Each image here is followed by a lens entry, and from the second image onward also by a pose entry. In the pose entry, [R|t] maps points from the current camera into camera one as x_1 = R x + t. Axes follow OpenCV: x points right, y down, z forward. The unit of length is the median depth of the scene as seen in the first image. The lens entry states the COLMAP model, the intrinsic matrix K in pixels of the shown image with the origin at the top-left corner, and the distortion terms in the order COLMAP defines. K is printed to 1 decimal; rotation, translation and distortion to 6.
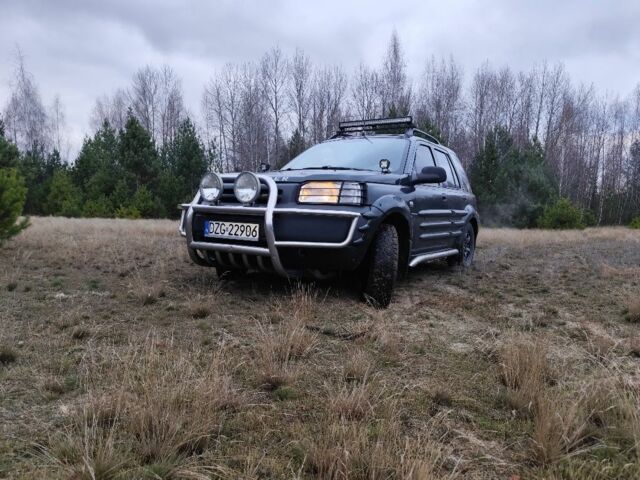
lens RADIAL K [[442.9, 0, 320.0], [0, 442.9, 240.0], [0, 0, 1]] dist [0.009540, -0.003260]
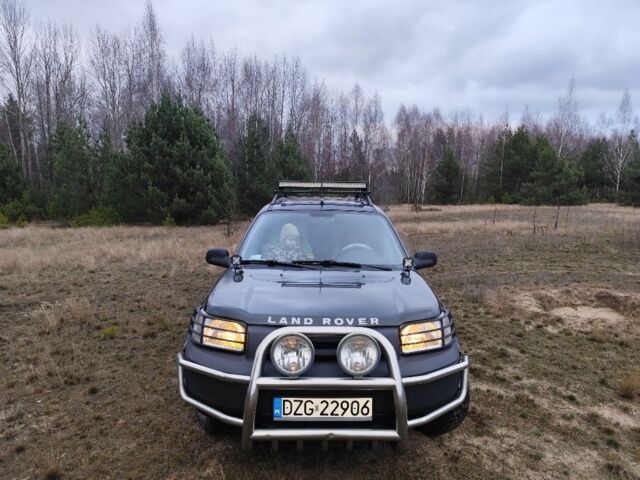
lens RADIAL K [[440.7, 0, 318.2], [0, 440.7, 241.6], [0, 0, 1]] dist [0.011915, -0.001113]
pose [[0.850172, -0.083124, 0.519902, -0.544117], [0.053225, 0.995969, 0.072202, -0.334514], [-0.523808, -0.033712, 0.851169, 0.400097]]
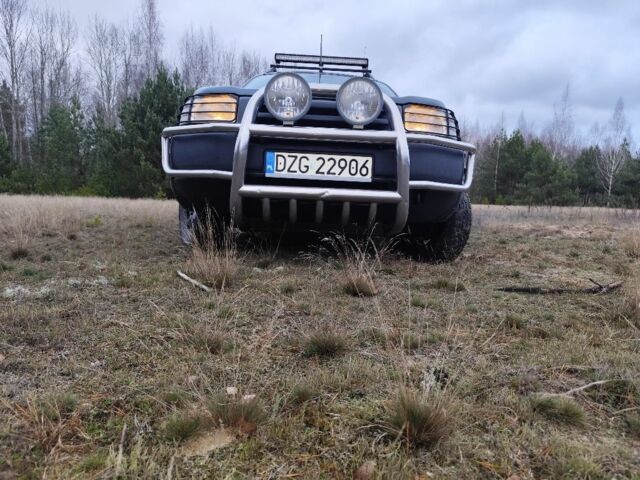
lens RADIAL K [[442.9, 0, 320.0], [0, 442.9, 240.0], [0, 0, 1]] dist [0.009540, -0.003260]
pose [[0.841627, -0.048372, 0.537888, -0.550850], [0.021084, 0.998164, 0.056775, 0.048876], [-0.539647, -0.036443, 0.841102, 0.428892]]
